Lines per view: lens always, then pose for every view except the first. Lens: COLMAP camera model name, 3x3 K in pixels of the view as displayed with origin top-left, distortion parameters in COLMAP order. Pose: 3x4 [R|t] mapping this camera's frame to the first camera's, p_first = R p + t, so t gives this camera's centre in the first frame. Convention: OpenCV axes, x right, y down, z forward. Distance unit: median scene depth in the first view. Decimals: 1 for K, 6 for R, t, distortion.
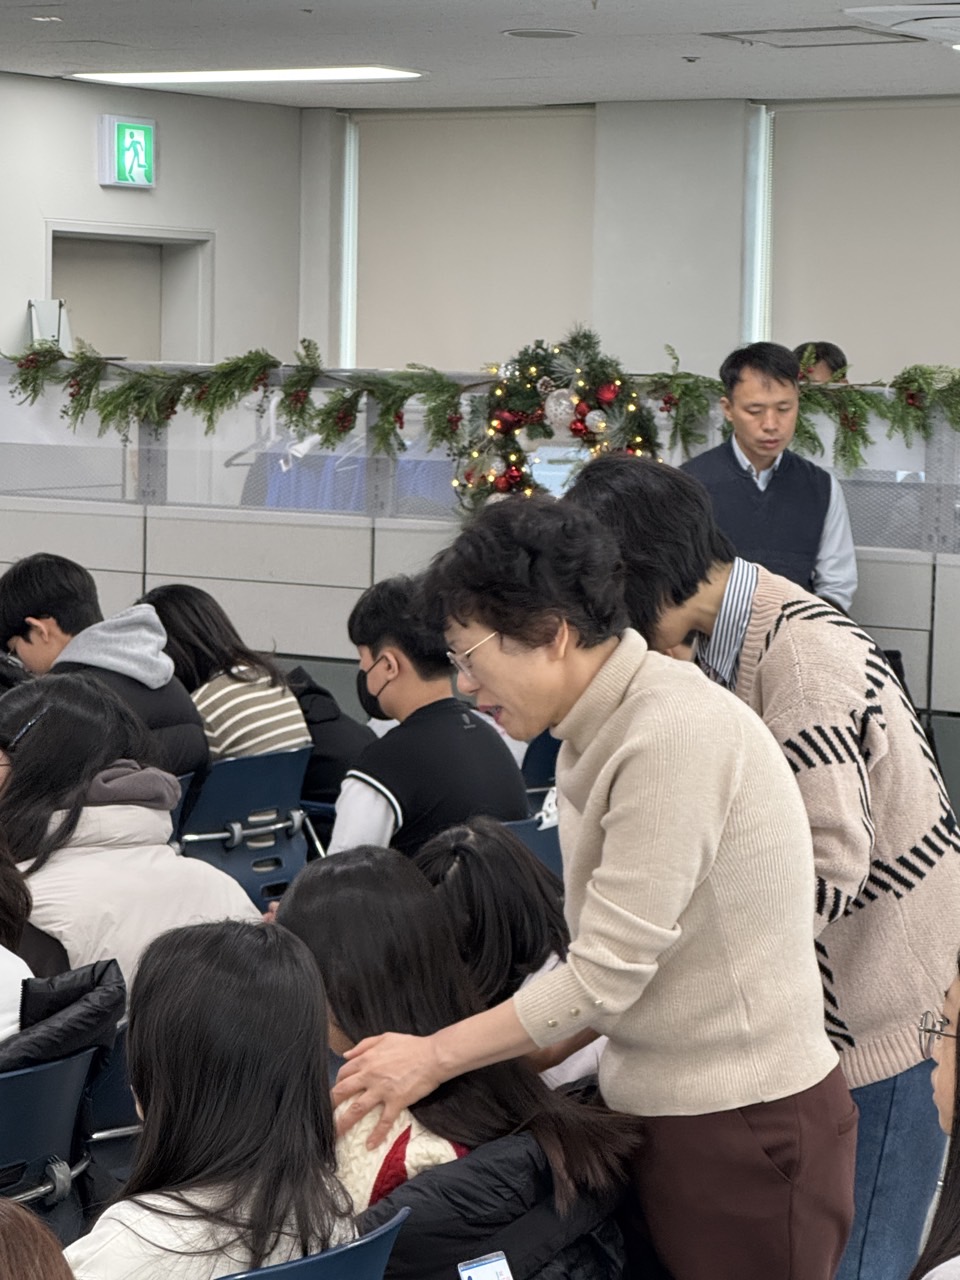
lens RADIAL K [[3365.4, 0, 544.8], [0, 3365.4, 639.2], [0, 0, 1]] dist [-0.511578, 12.609052]
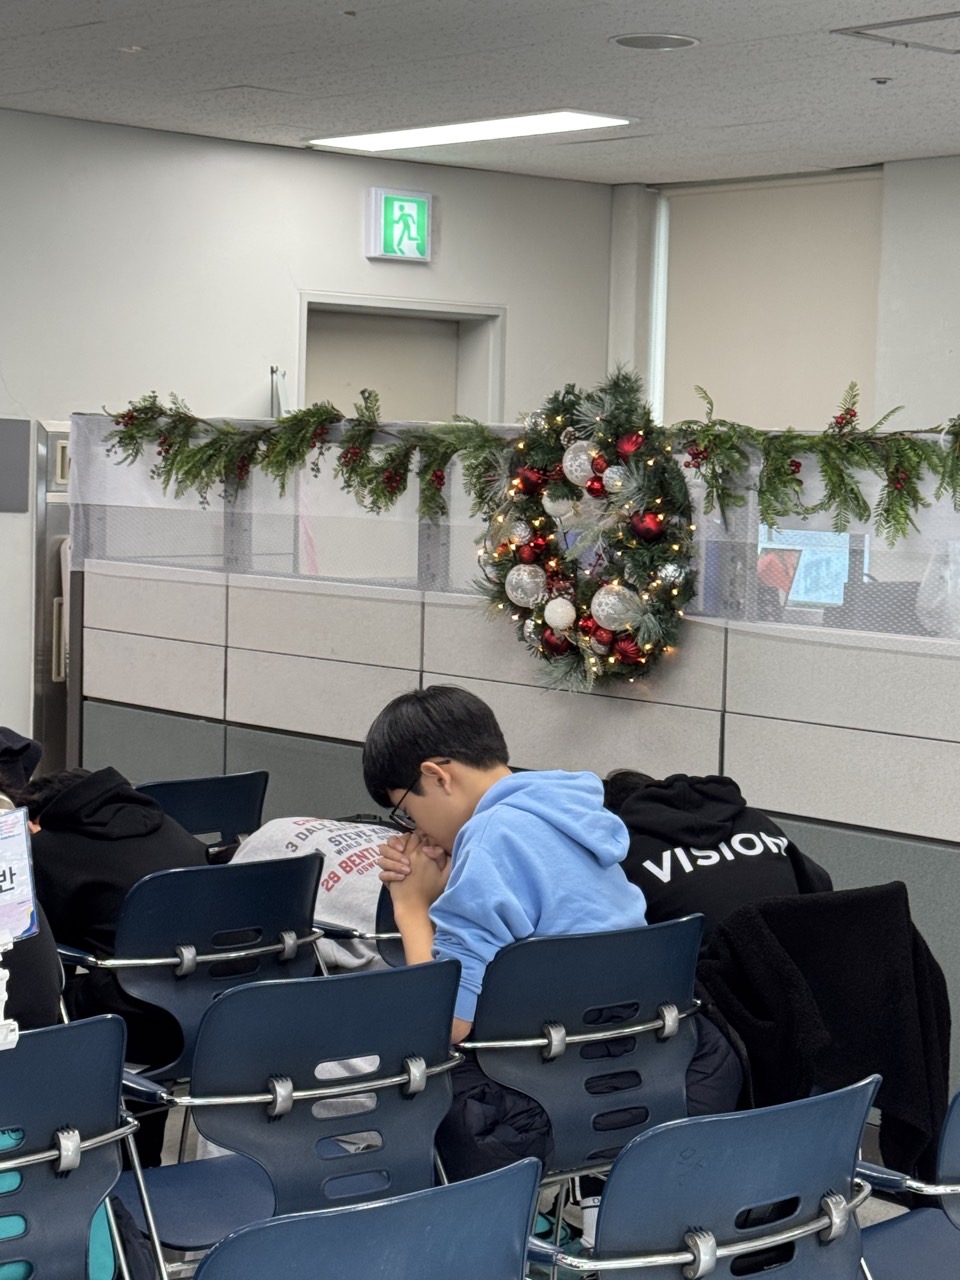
lens RADIAL K [[2557.3, 0, 480.0], [0, 2557.3, 640.0], [0, 0, 1]] dist [0.155101, -0.456882]
pose [[0.957838, 0.024431, -0.286268, 0.154894], [-0.030345, 0.999408, -0.016242, -0.012641], [0.285701, 0.024244, 0.958012, 0.355406]]
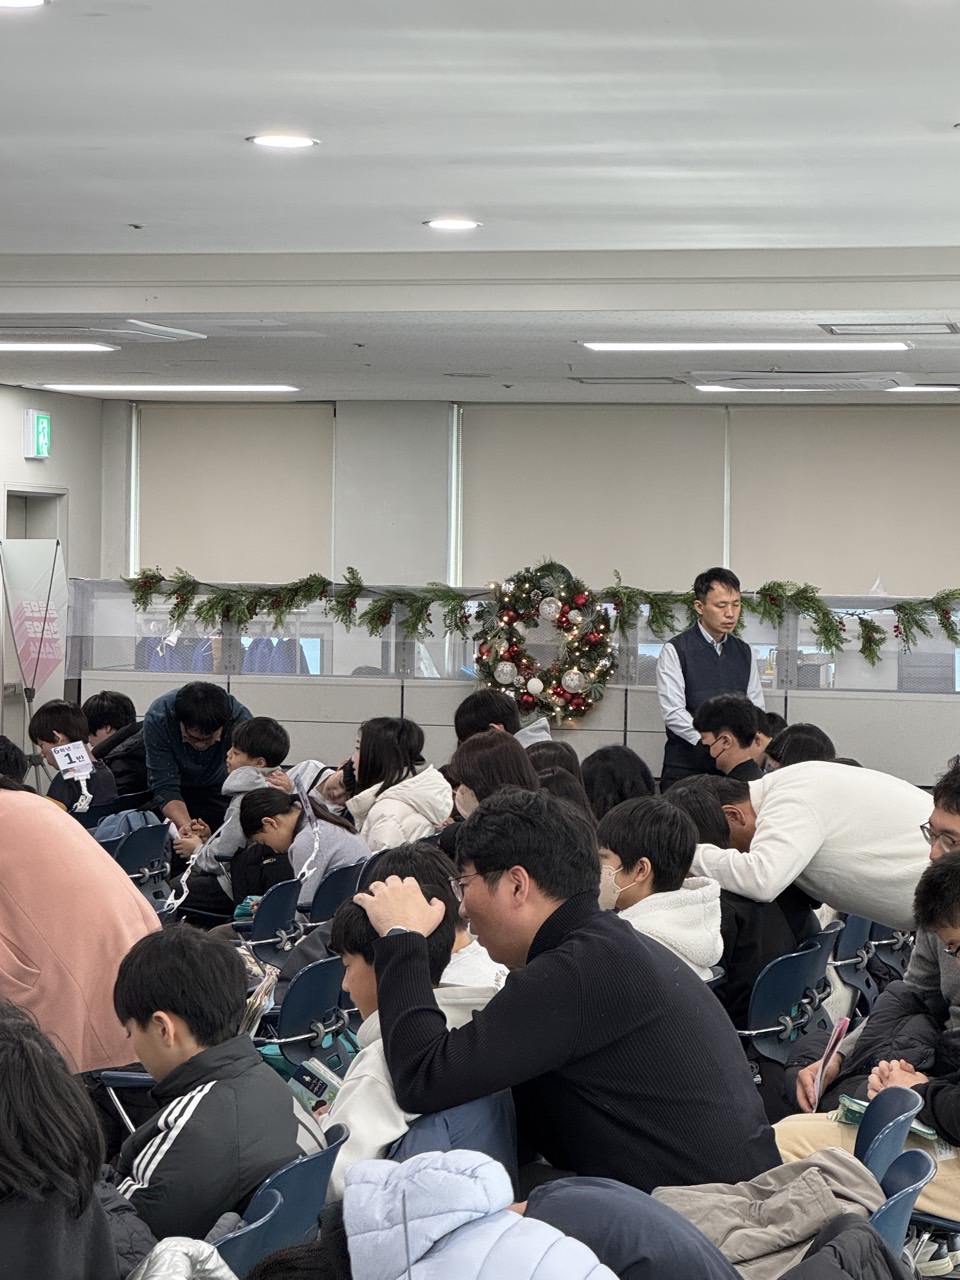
lens RADIAL K [[3365.4, 0, 544.8], [0, 3365.4, 639.2], [0, 0, 1]] dist [-0.511578, 12.609052]
pose [[0.936384, -0.014447, 0.350680, -0.541163], [0.035462, 0.997934, -0.053578, 0.032378], [-0.349181, 0.062605, 0.934962, -0.509947]]
